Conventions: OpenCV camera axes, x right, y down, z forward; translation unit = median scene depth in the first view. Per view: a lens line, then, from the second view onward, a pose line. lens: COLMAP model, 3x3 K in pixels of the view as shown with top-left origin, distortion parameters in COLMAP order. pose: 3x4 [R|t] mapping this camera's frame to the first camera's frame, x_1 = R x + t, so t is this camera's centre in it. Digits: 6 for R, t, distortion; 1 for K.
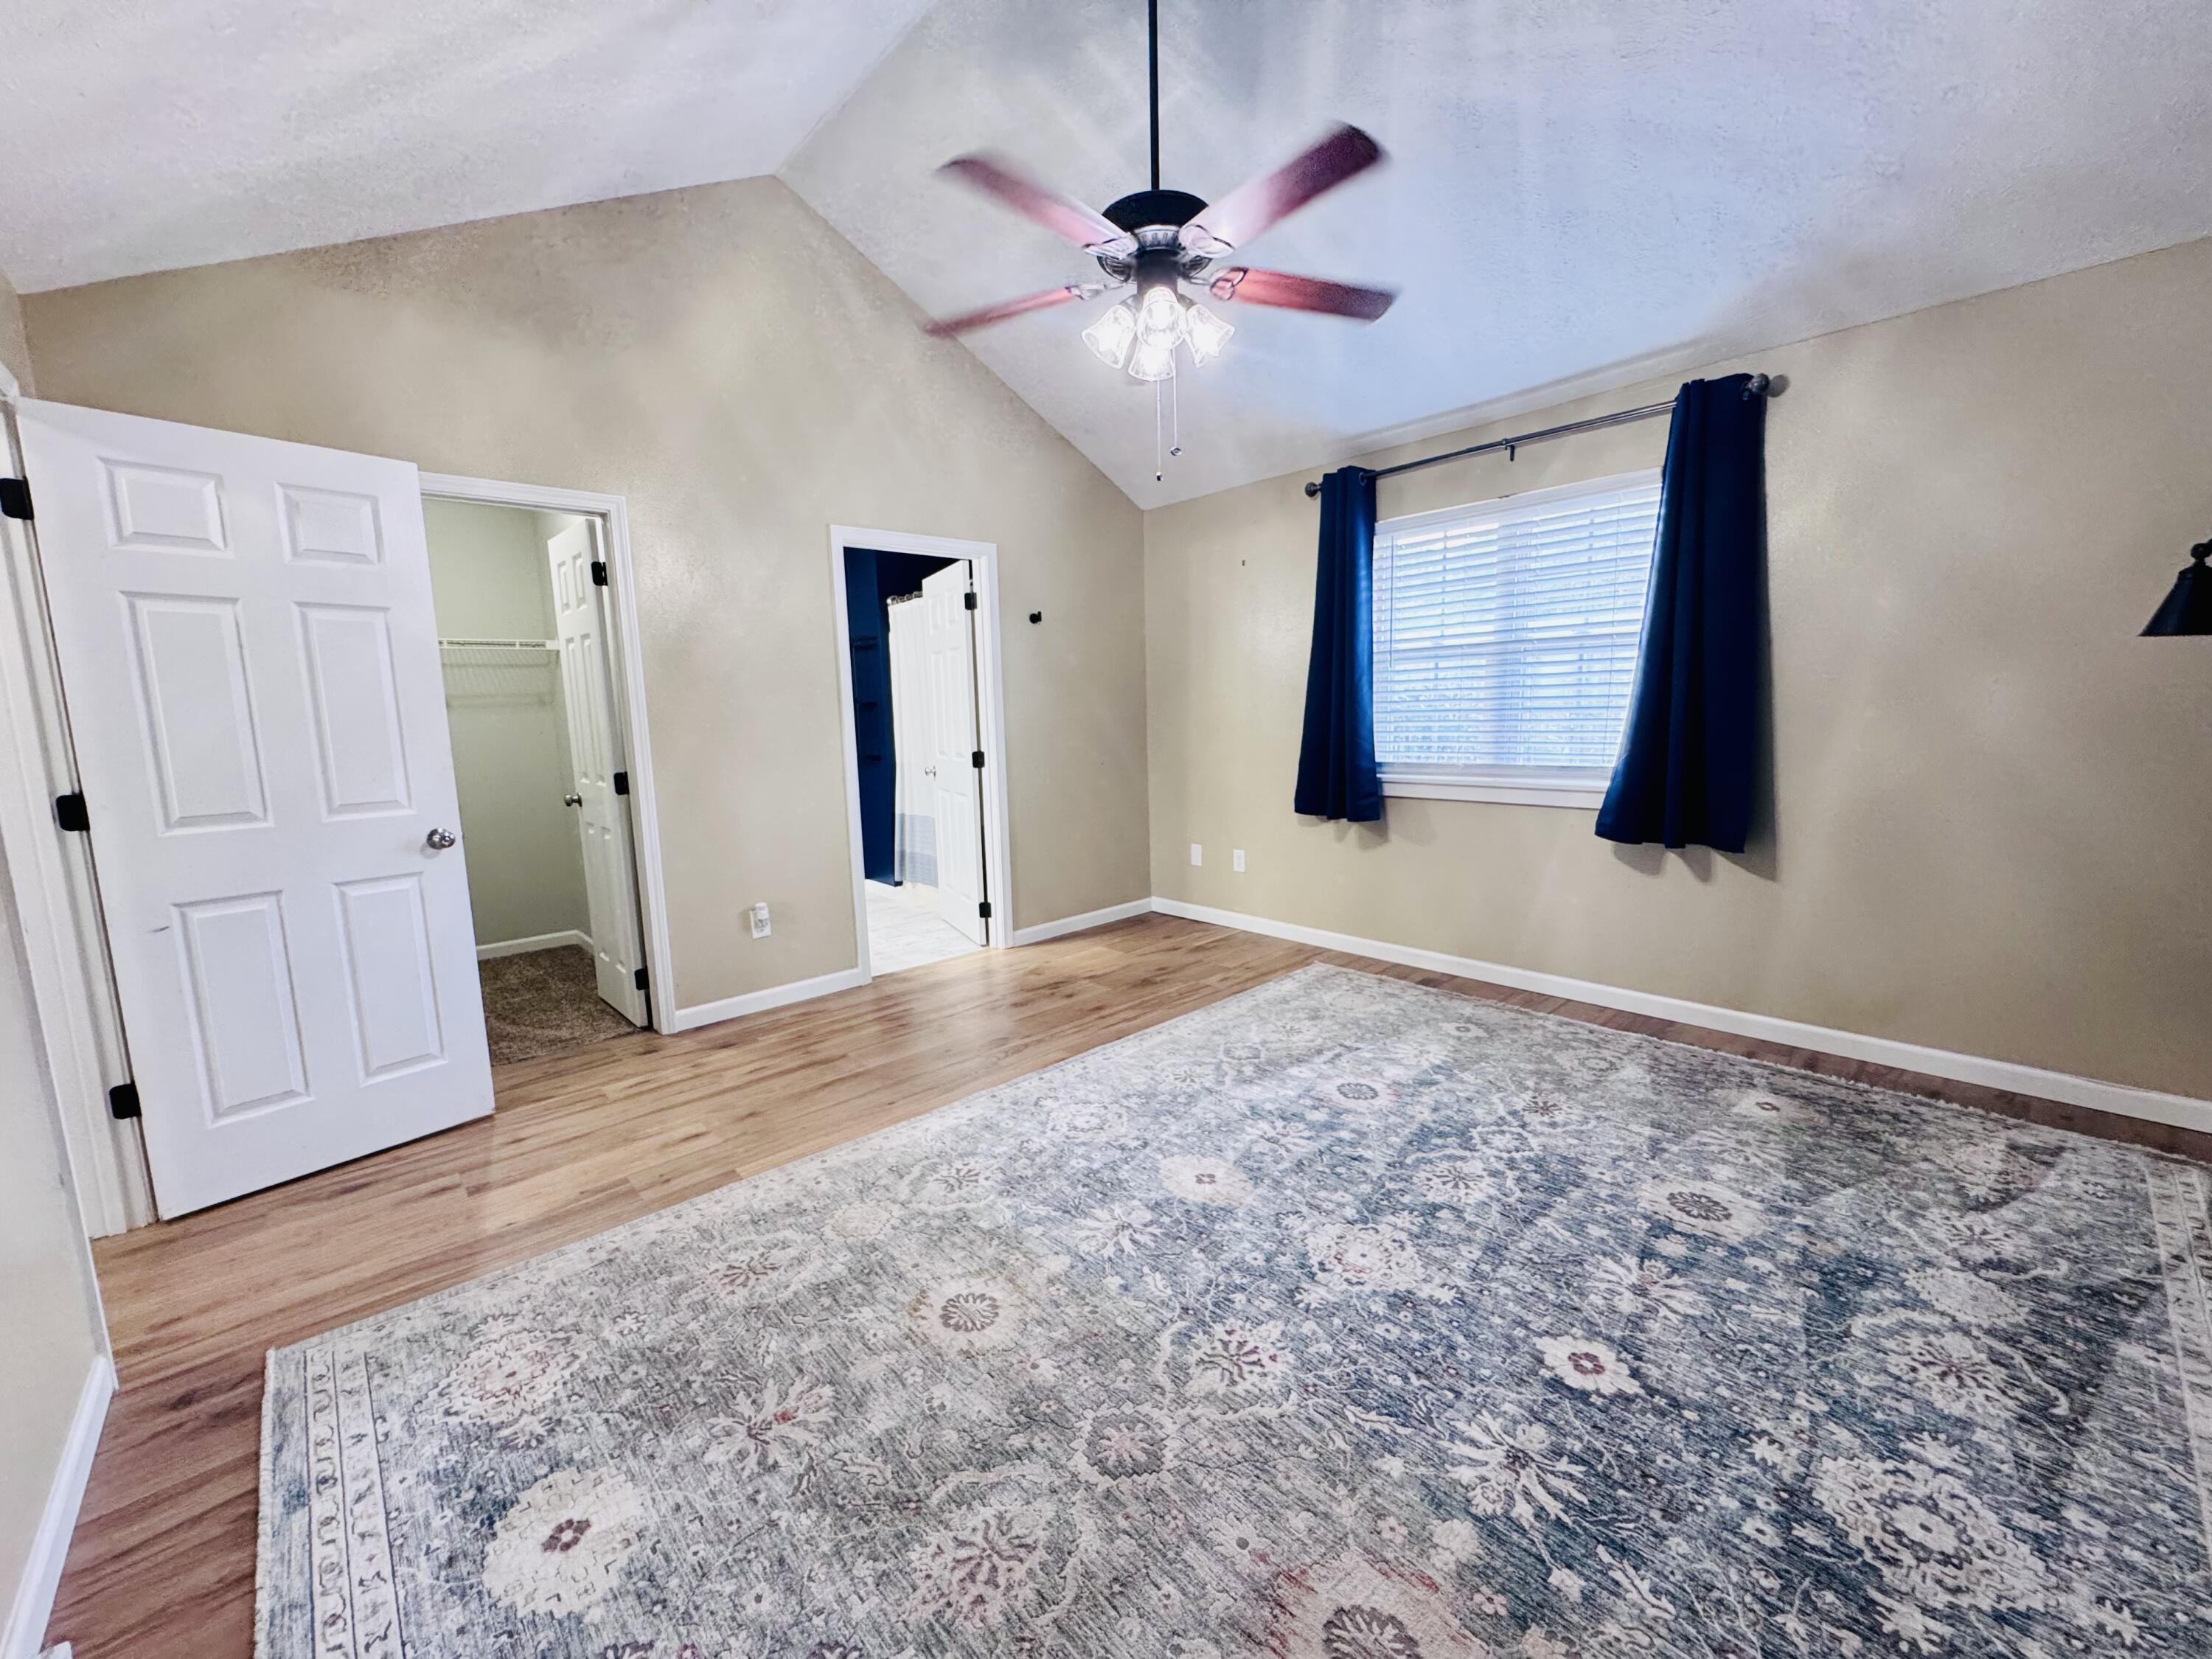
lens RADIAL K [[884.7, 0, 1104.4], [0, 884.7, 838.0], [0, 0, 1]] dist [0.001256, -0.000026]
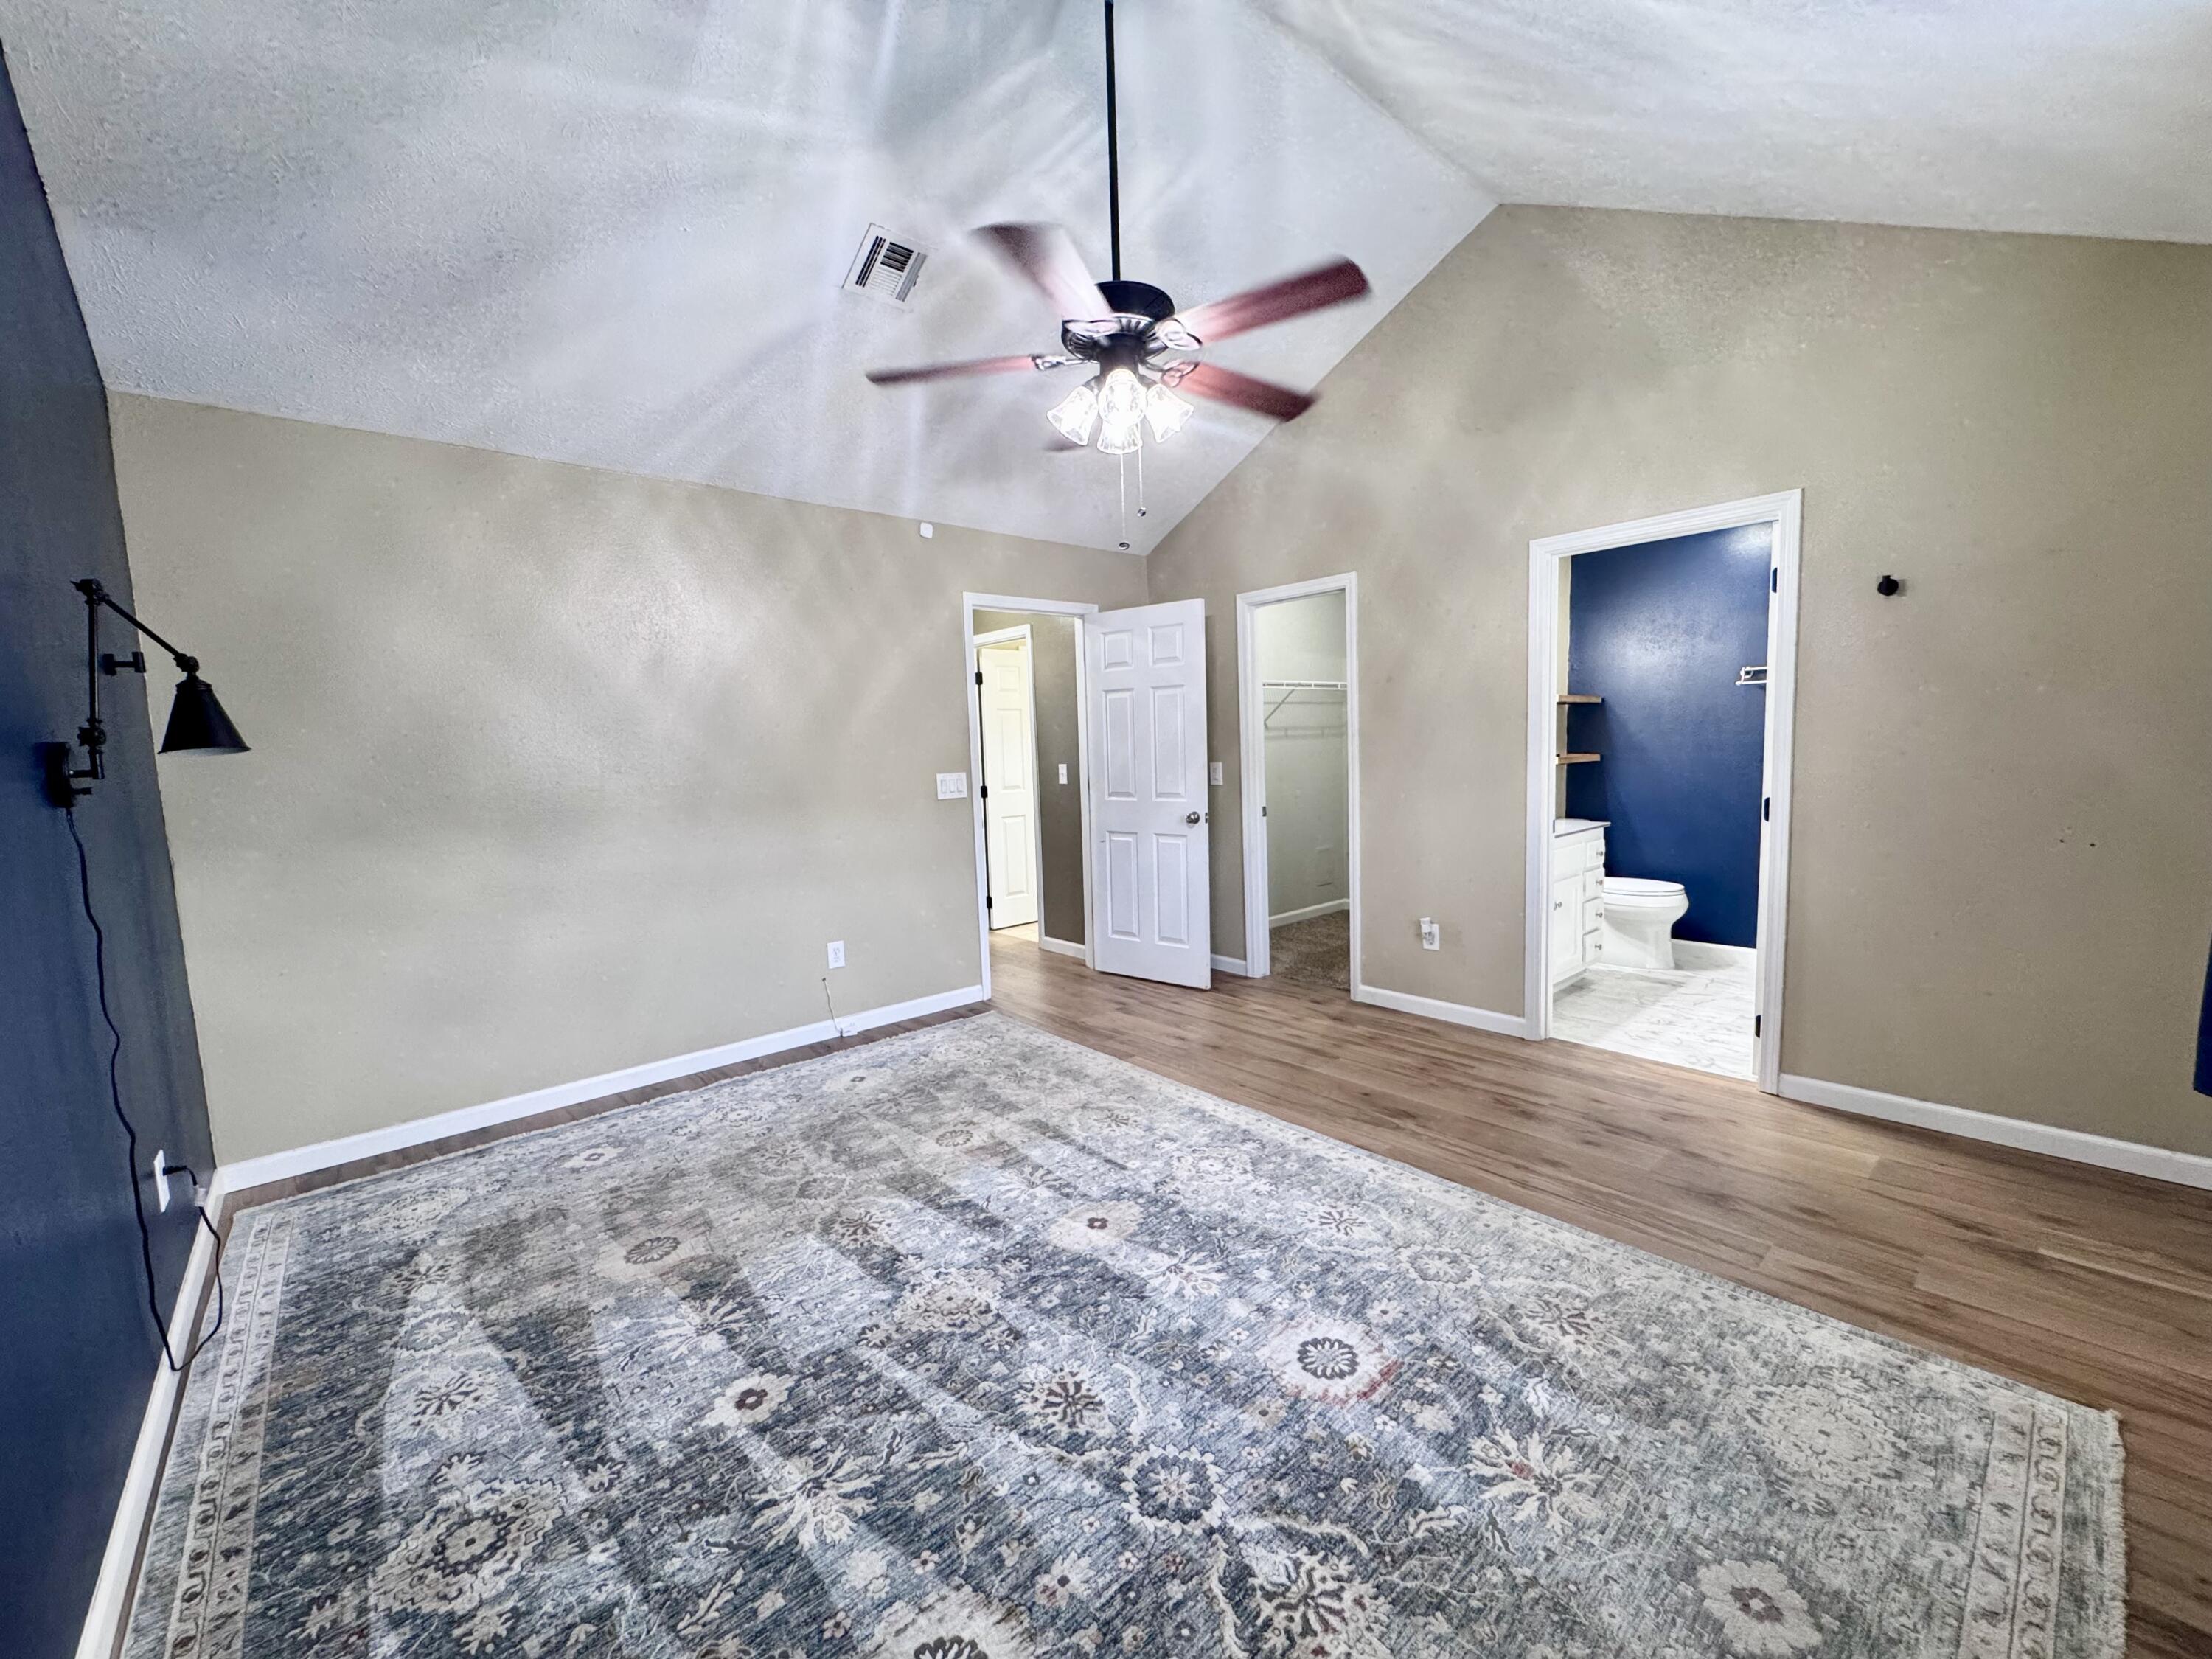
lens RADIAL K [[884.7, 0, 1094.1], [0, 884.7, 820.5], [0, 0, 1]] dist [0.001256, -0.000026]
pose [[-0.028830, 0.114810, -0.992969, 0.999074], [-0.112293, 0.986722, 0.117348, -0.181429], [0.993257, 0.114886, -0.015555, 0.886314]]
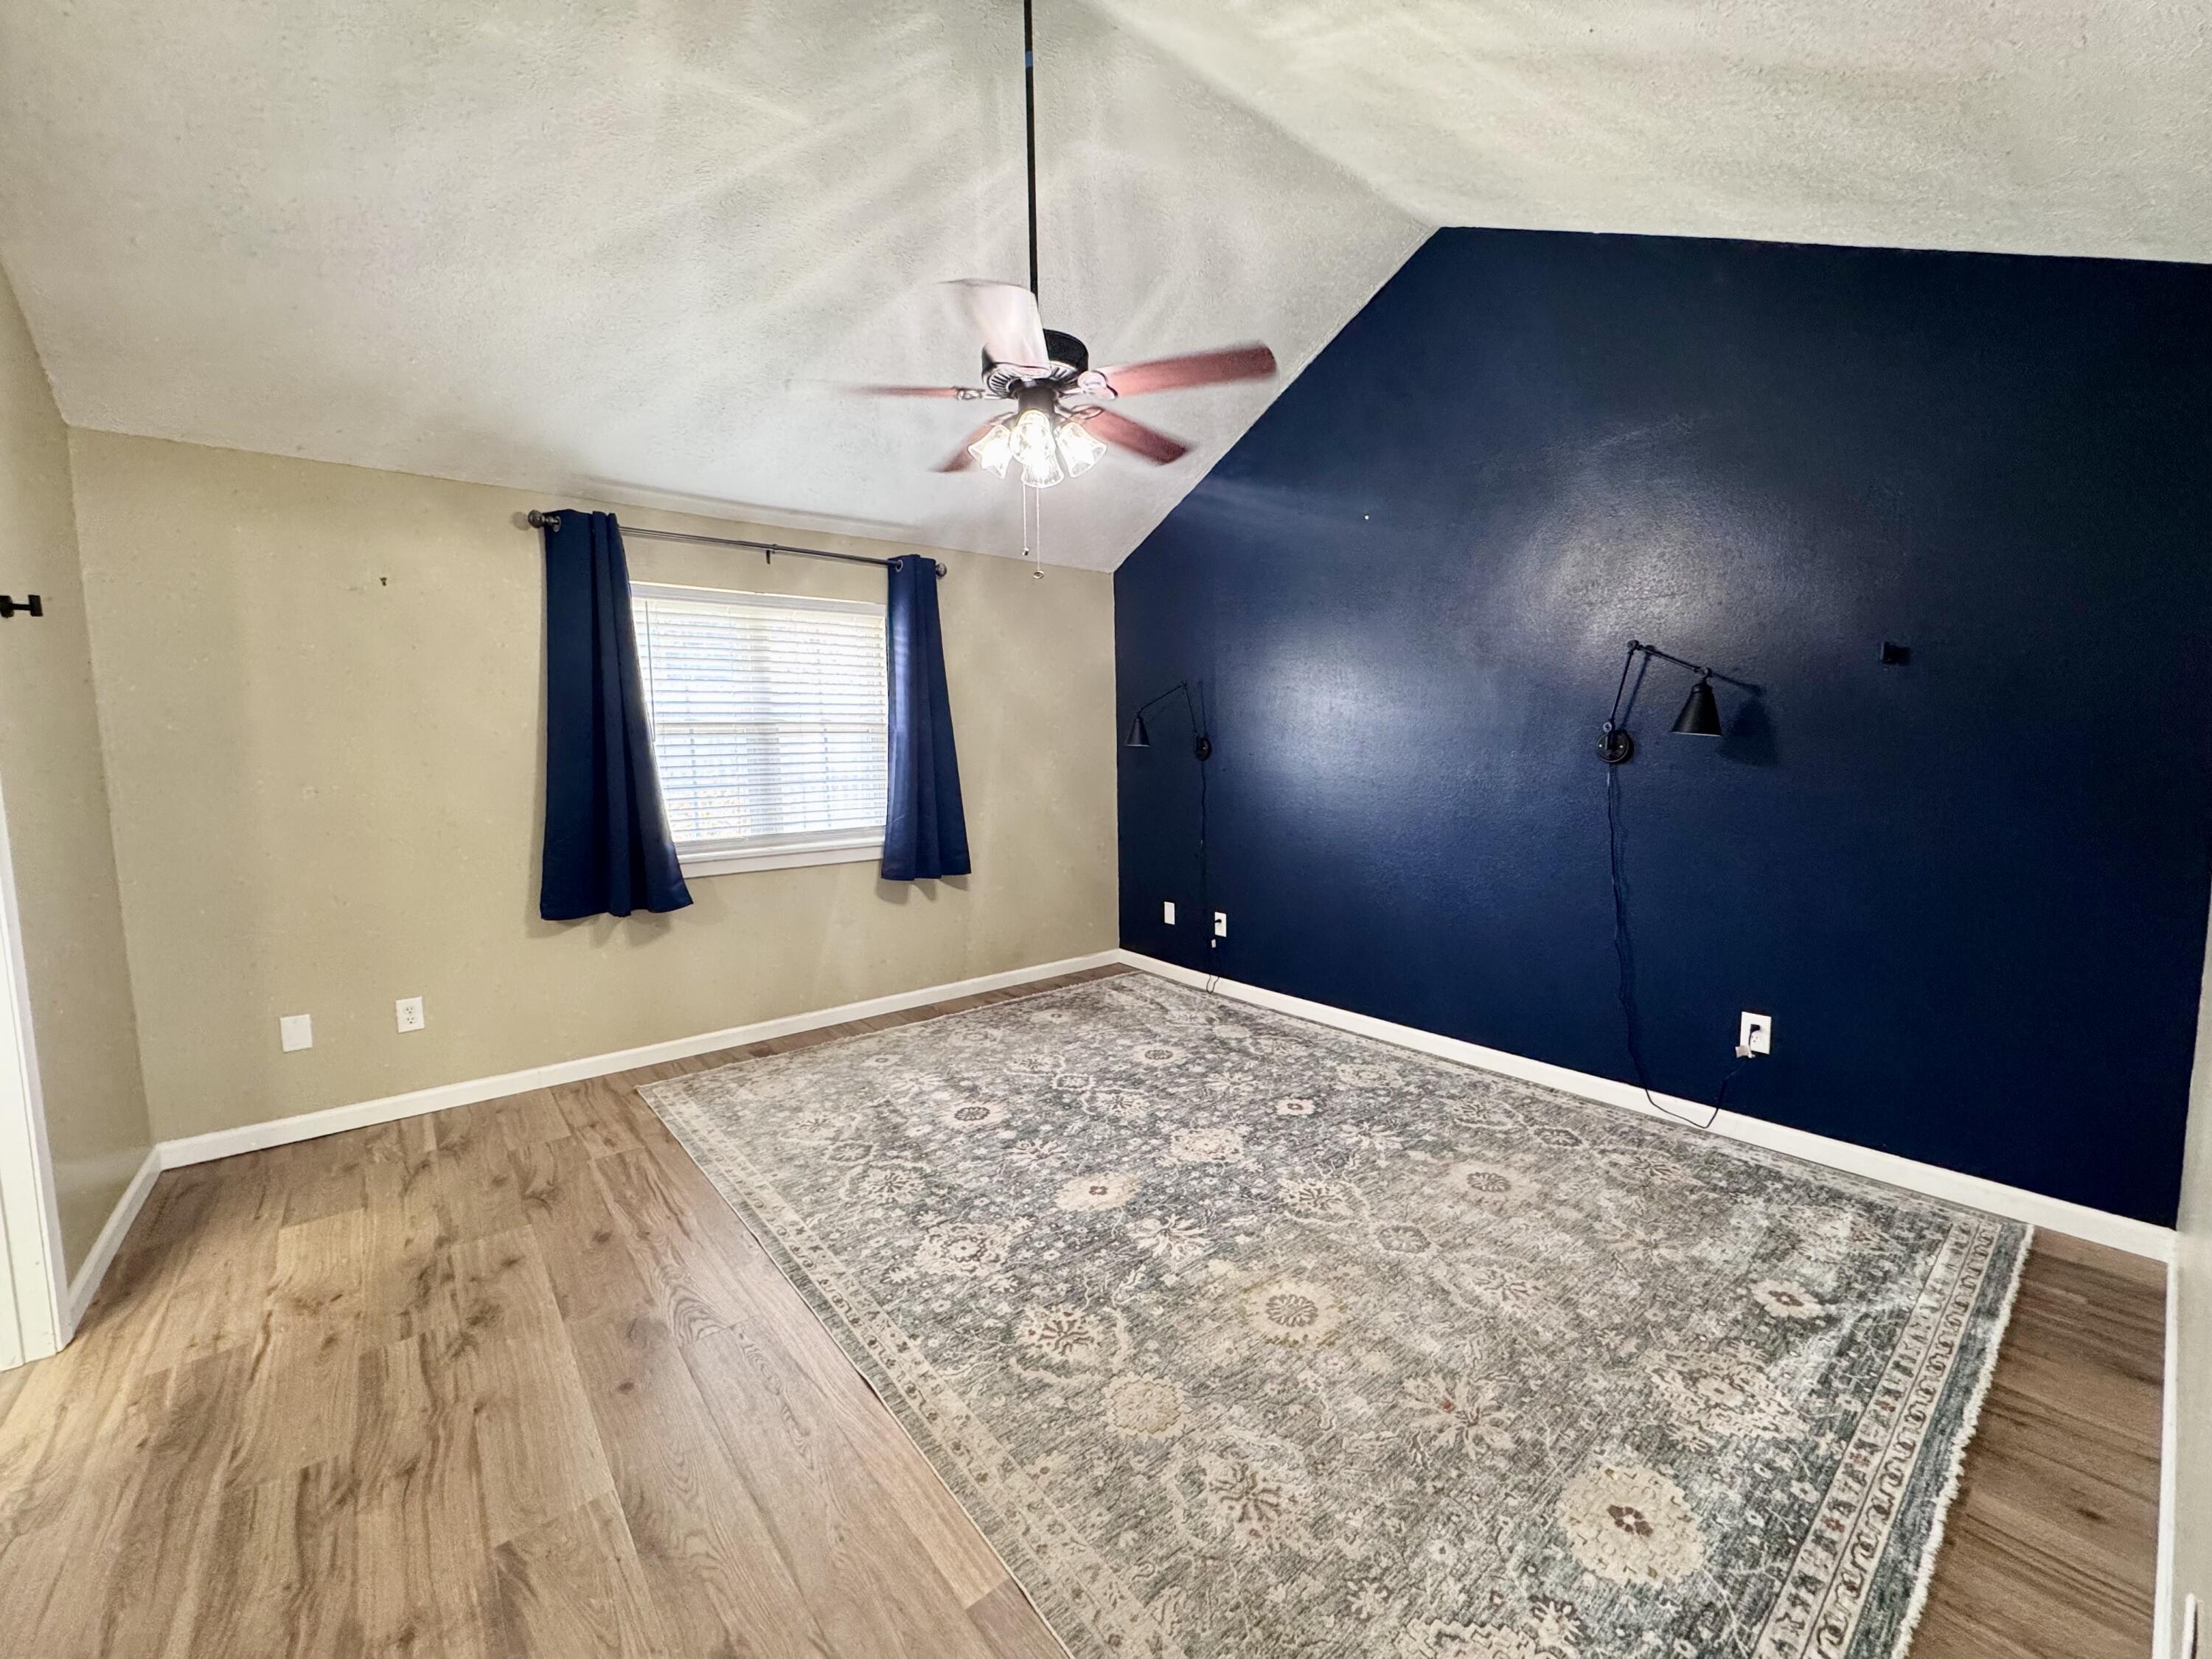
lens RADIAL K [[884.7, 0, 1106.3], [0, 884.7, 831.8], [0, 0, 1]] dist [0.001256, -0.000026]
pose [[0.055547, -0.069420, 0.996040, -0.915101], [0.159855, 0.985330, 0.059759, -0.126805], [-0.985576, 0.155903, 0.065829, 0.779420]]
